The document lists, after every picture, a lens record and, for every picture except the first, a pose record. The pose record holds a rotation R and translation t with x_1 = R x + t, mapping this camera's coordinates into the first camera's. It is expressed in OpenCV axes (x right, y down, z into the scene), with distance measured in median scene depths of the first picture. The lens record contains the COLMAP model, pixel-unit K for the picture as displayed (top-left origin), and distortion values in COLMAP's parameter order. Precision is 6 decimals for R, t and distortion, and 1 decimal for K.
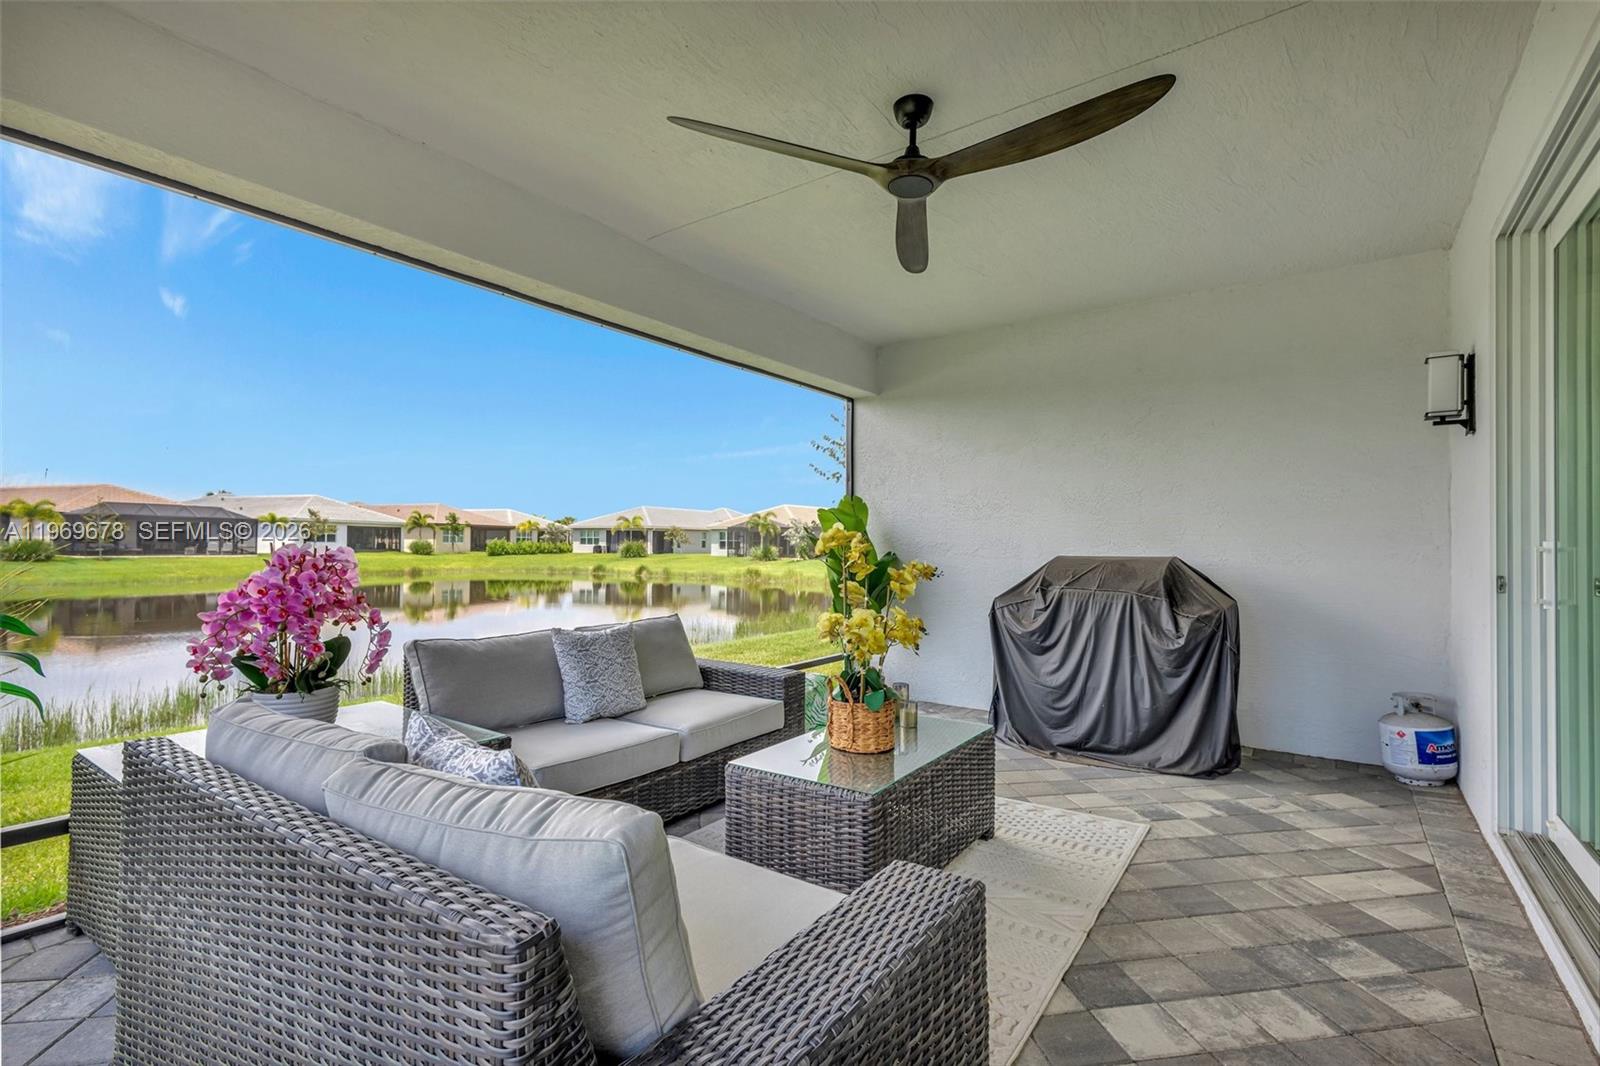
lens RADIAL K [[737.5, 0, 800.0], [0, 737.5, 533.0], [0, 0, 1]] dist [0.017787, -0.000061]
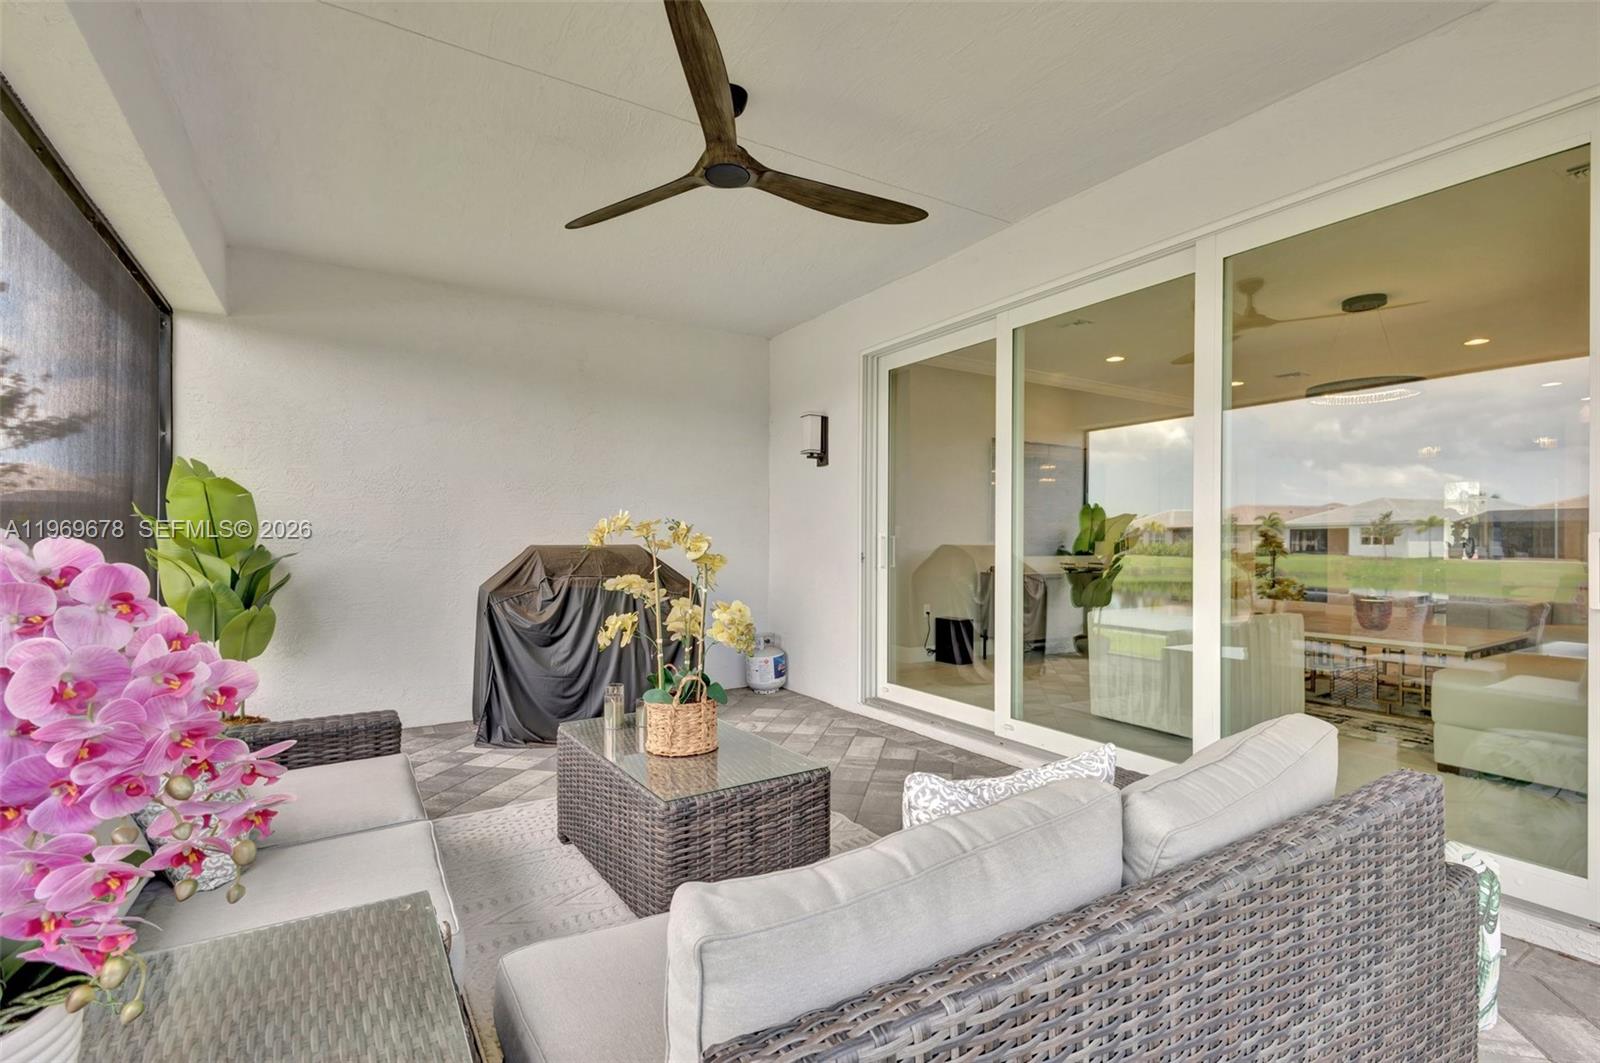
lens RADIAL K [[751.8, 0, 800.0], [0, 751.8, 531.5], [0, 0, 1]] dist [0.002698, 0.000134]
pose [[0.371901, 0.005499, 0.928256, -0.765049], [-0.017574, 0.999845, 0.001117, 0.010468], [-0.928106, -0.016728, 0.371940, 0.525923]]
